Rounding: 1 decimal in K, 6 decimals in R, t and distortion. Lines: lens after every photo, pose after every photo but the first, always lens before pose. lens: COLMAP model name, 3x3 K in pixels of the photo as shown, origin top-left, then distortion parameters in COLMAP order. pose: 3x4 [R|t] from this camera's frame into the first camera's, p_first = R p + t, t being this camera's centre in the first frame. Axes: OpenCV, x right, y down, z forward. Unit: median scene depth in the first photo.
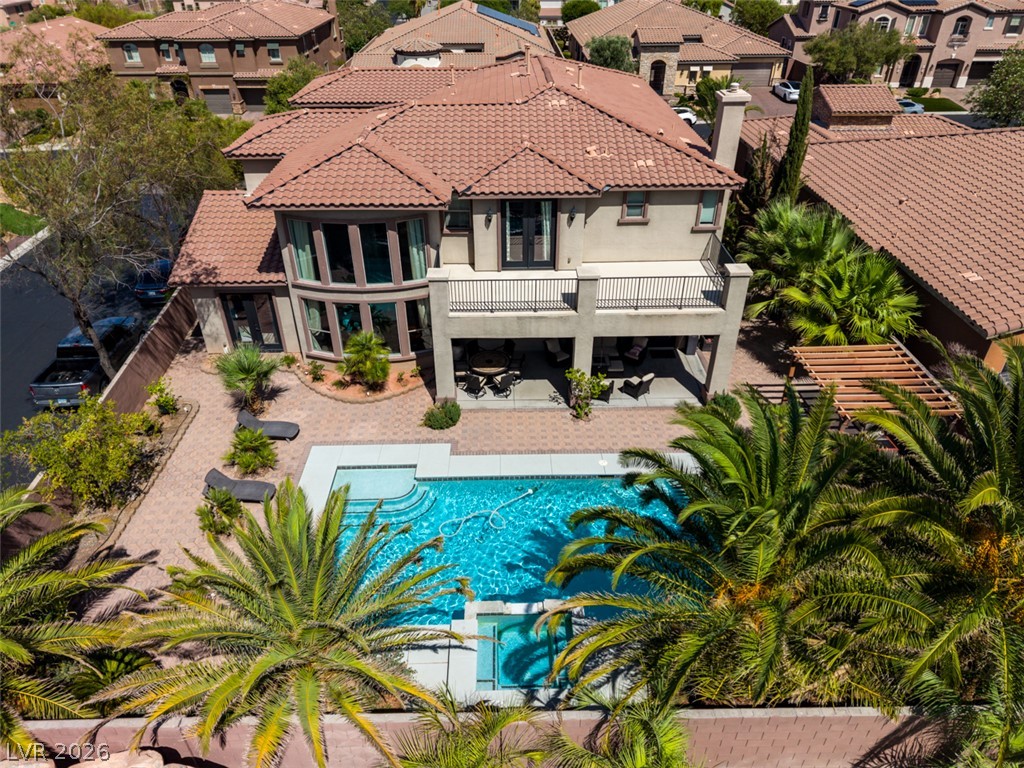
lens RADIAL K [[686.0, 0, 512.0], [0, 686.0, 384.0], [0, 0, 1]] dist [0.025837, -0.020988]
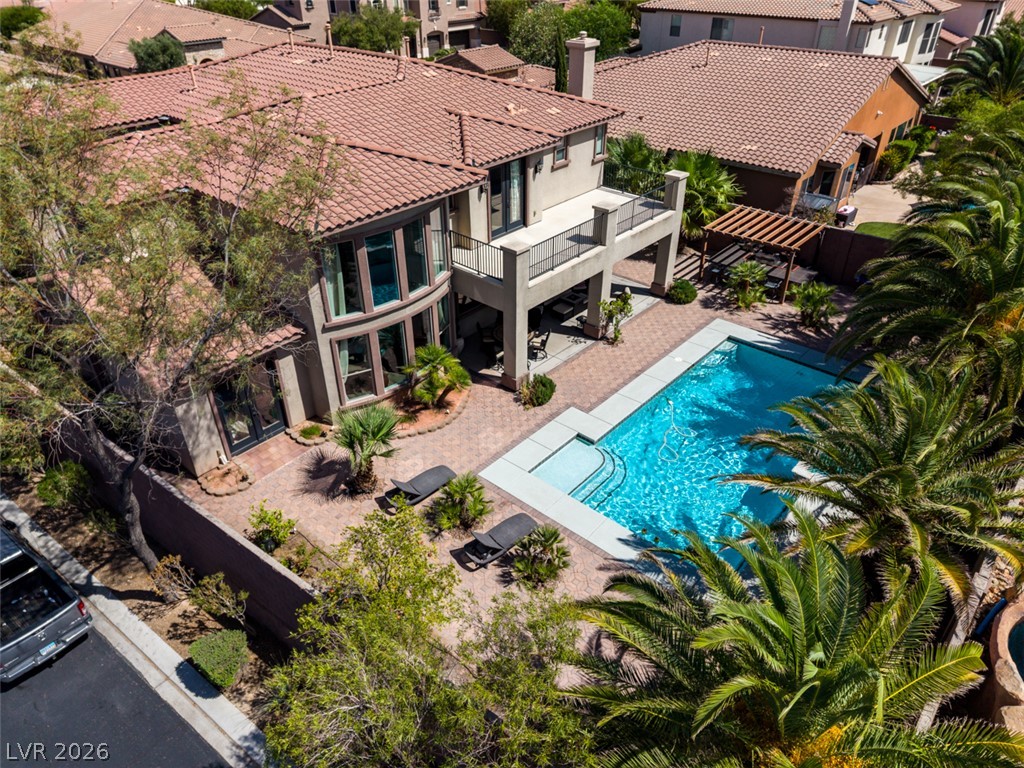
lens RADIAL K [[686.0, 0, 512.0], [0, 686.0, 384.0], [0, 0, 1]] dist [0.025837, -0.020988]
pose [[0.677312, -0.405480, 0.613868, -0.685039], [0.408091, 0.901337, 0.145096, -0.112746], [-0.612136, 0.152239, 0.775959, 0.249533]]
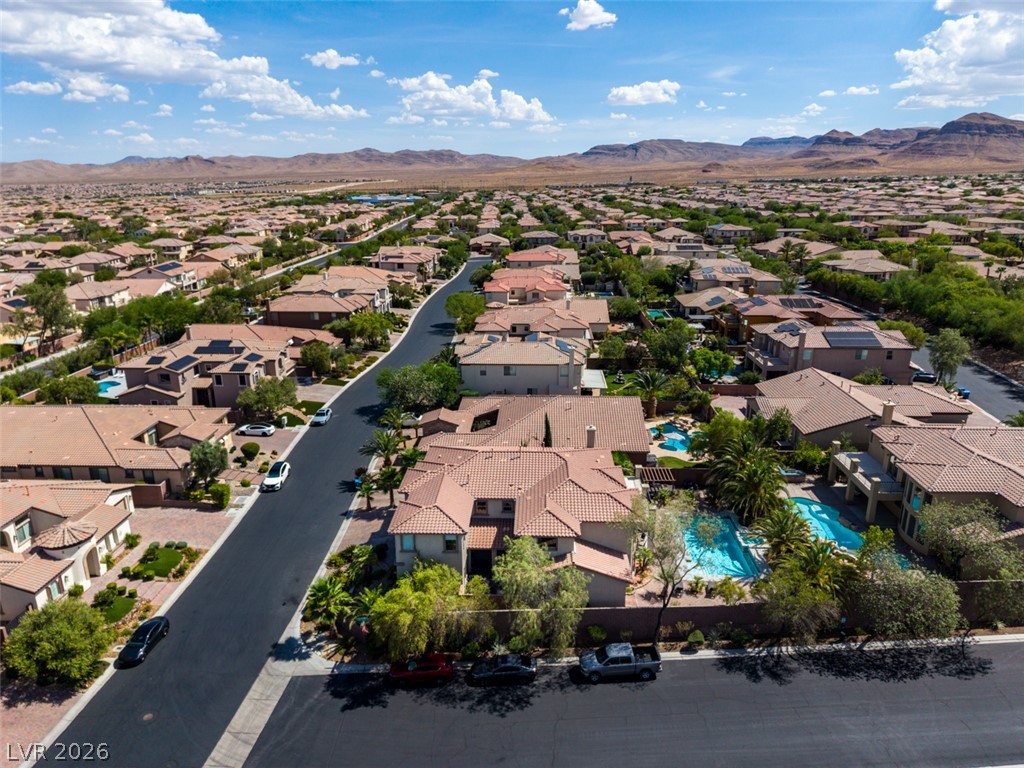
lens RADIAL K [[686.0, 0, 512.0], [0, 686.0, 384.0], [0, 0, 1]] dist [0.025837, -0.020988]
pose [[0.061531, -0.290912, 0.954769, -2.531665], [0.553469, 0.805984, 0.209909, -1.391682], [-0.830594, 0.515520, 0.210604, 0.530086]]
